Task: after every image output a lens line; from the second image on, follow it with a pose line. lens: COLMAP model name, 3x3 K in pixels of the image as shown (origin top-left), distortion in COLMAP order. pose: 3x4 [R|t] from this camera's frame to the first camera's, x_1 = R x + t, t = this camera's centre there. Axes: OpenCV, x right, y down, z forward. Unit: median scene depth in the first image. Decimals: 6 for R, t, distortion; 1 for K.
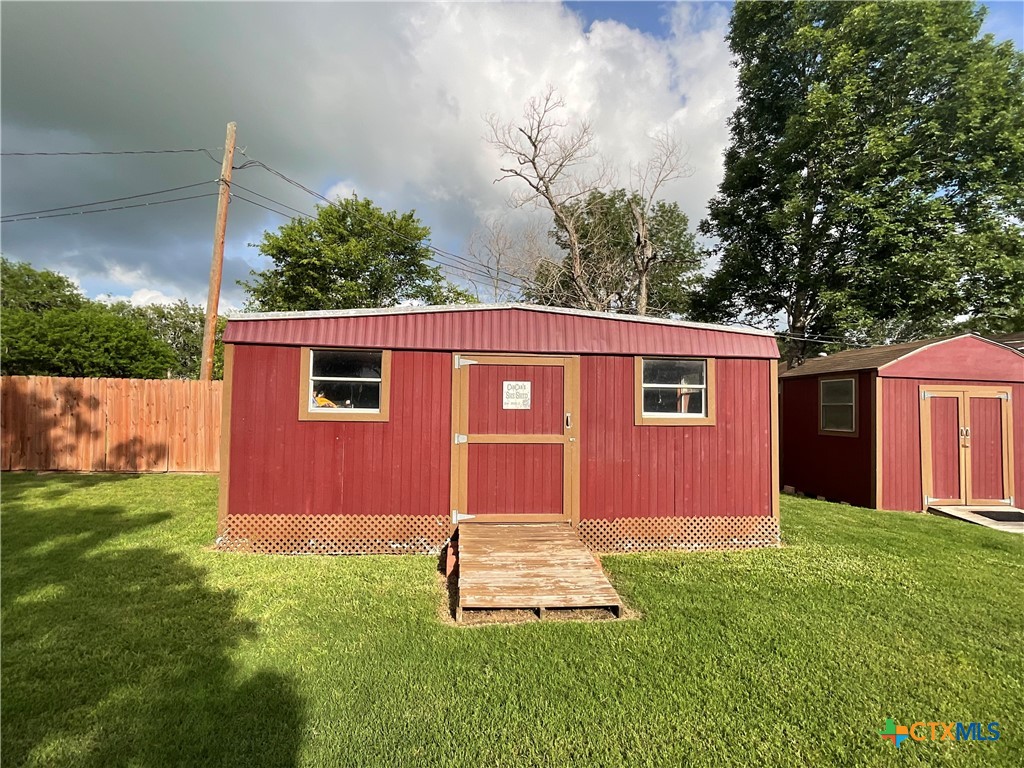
lens RADIAL K [[497.2, 0, 513.7], [0, 497.2, 387.5], [0, 0, 1]] dist [-0.006316, 0.005323]
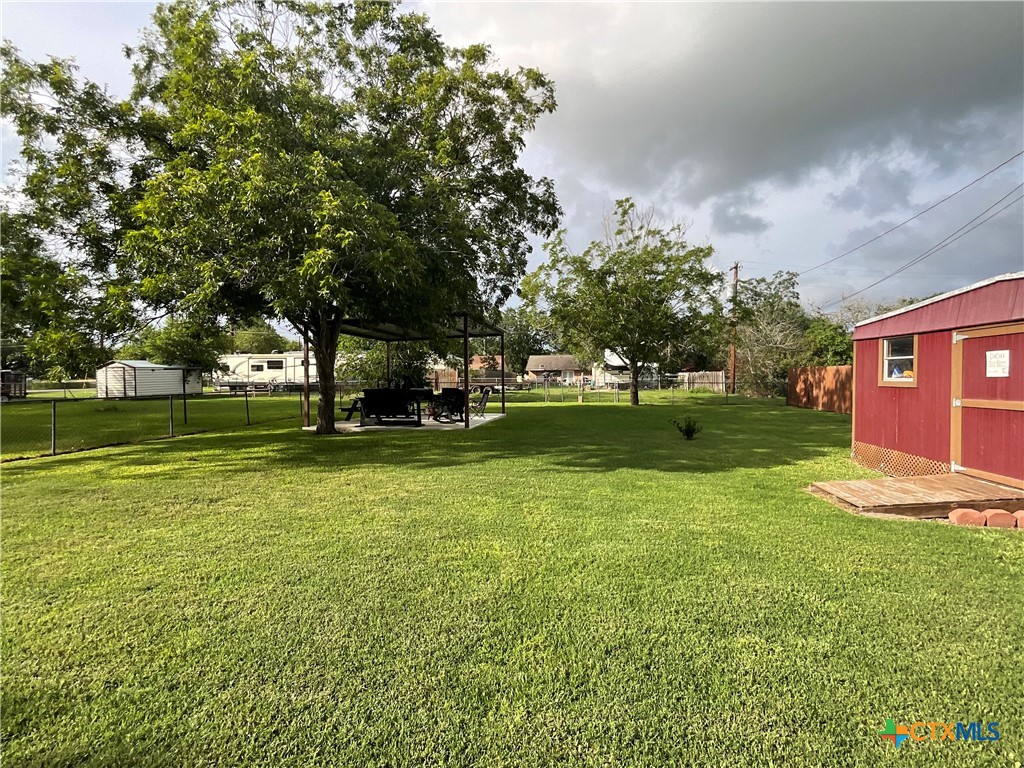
lens RADIAL K [[497.2, 0, 513.7], [0, 497.2, 387.5], [0, 0, 1]] dist [-0.006316, 0.005323]
pose [[-0.225138, 0.004555, -0.974316, 1.197583], [0.030825, 0.999522, -0.002450, 0.034715], [0.973839, -0.030585, -0.225171, 0.213030]]
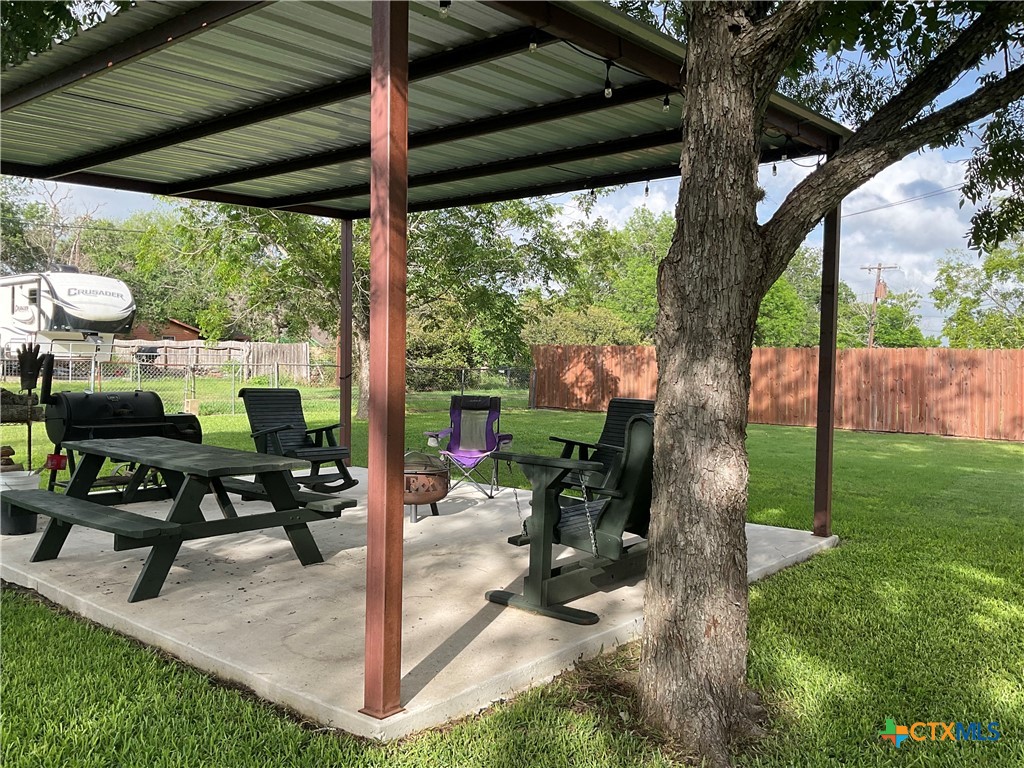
lens RADIAL K [[857.7, 0, 512.0], [0, 857.7, 384.0], [0, 0, 1]] dist [0.093661, -0.000349]
pose [[0.717097, 0.022315, -0.696616, -0.448946], [0.008676, 0.999124, 0.040937, -0.048939], [0.696920, -0.035400, 0.716275, -1.698759]]
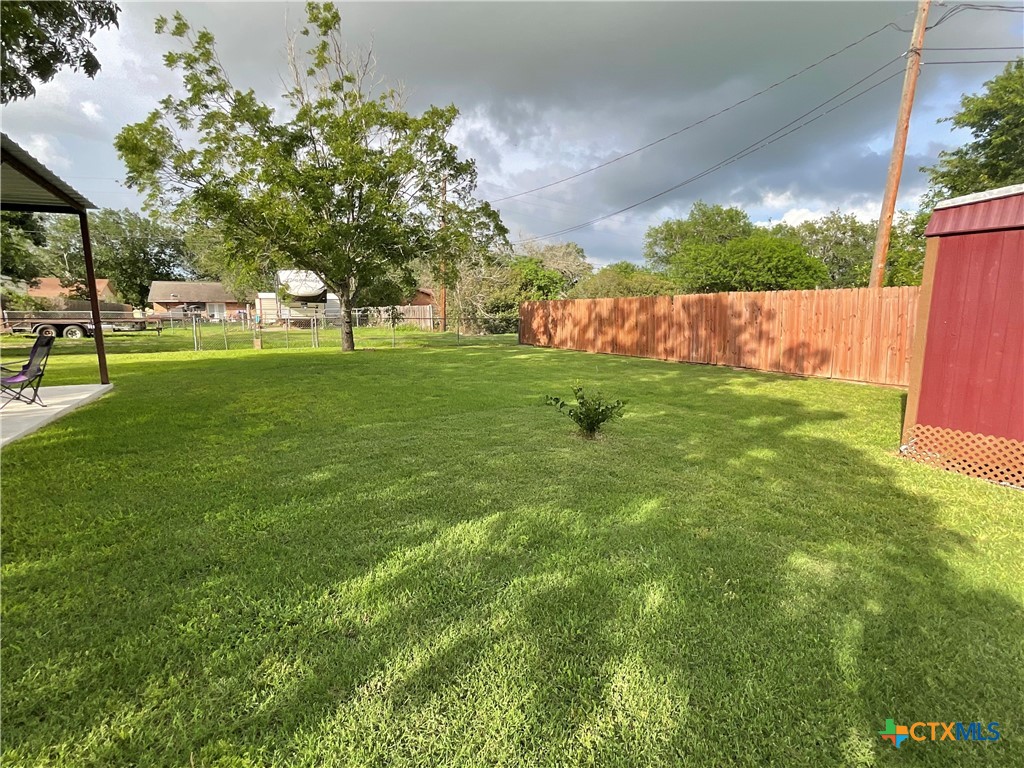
lens RADIAL K [[497.2, 0, 513.7], [0, 497.2, 387.5], [0, 0, 1]] dist [-0.006316, 0.005323]
pose [[0.414776, 0.120065, -0.901968, -0.044963], [0.033494, 0.988570, 0.146995, 0.020725], [0.909307, -0.091181, 0.406014, -0.063368]]
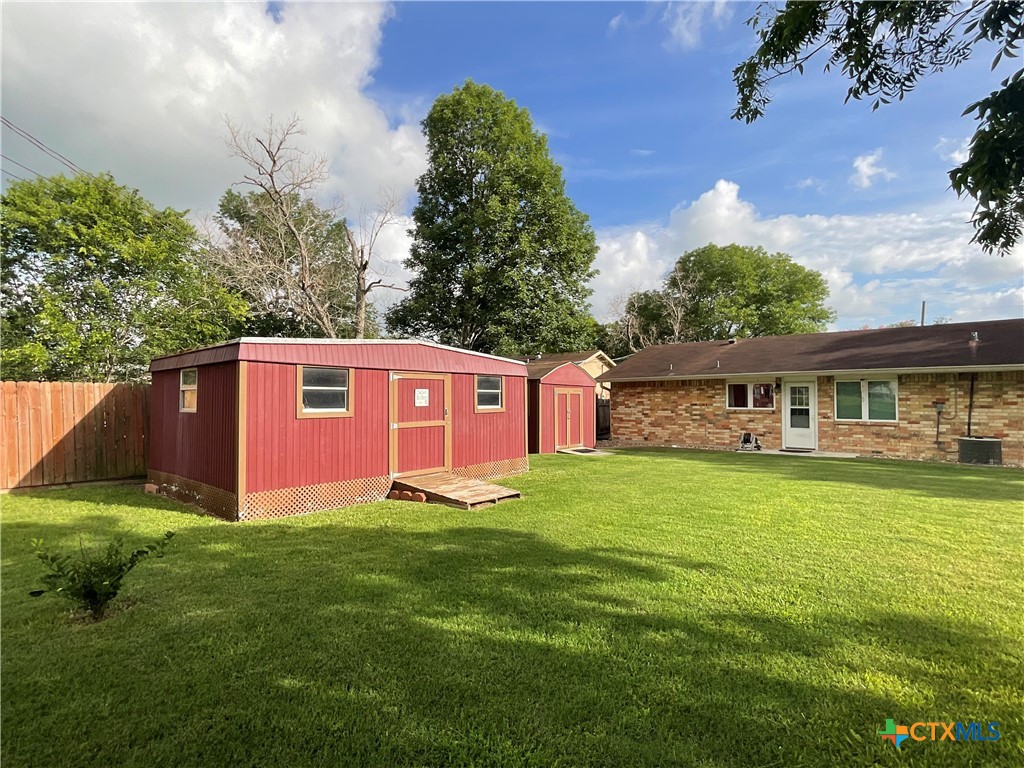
lens RADIAL K [[497.2, 0, 513.7], [0, 497.2, 387.5], [0, 0, 1]] dist [-0.006316, 0.005323]
pose [[0.716111, -0.001744, 0.697984, -0.860872], [-0.009061, 0.999889, 0.011795, -0.037063], [-0.697927, -0.014771, 0.716016, -0.358158]]
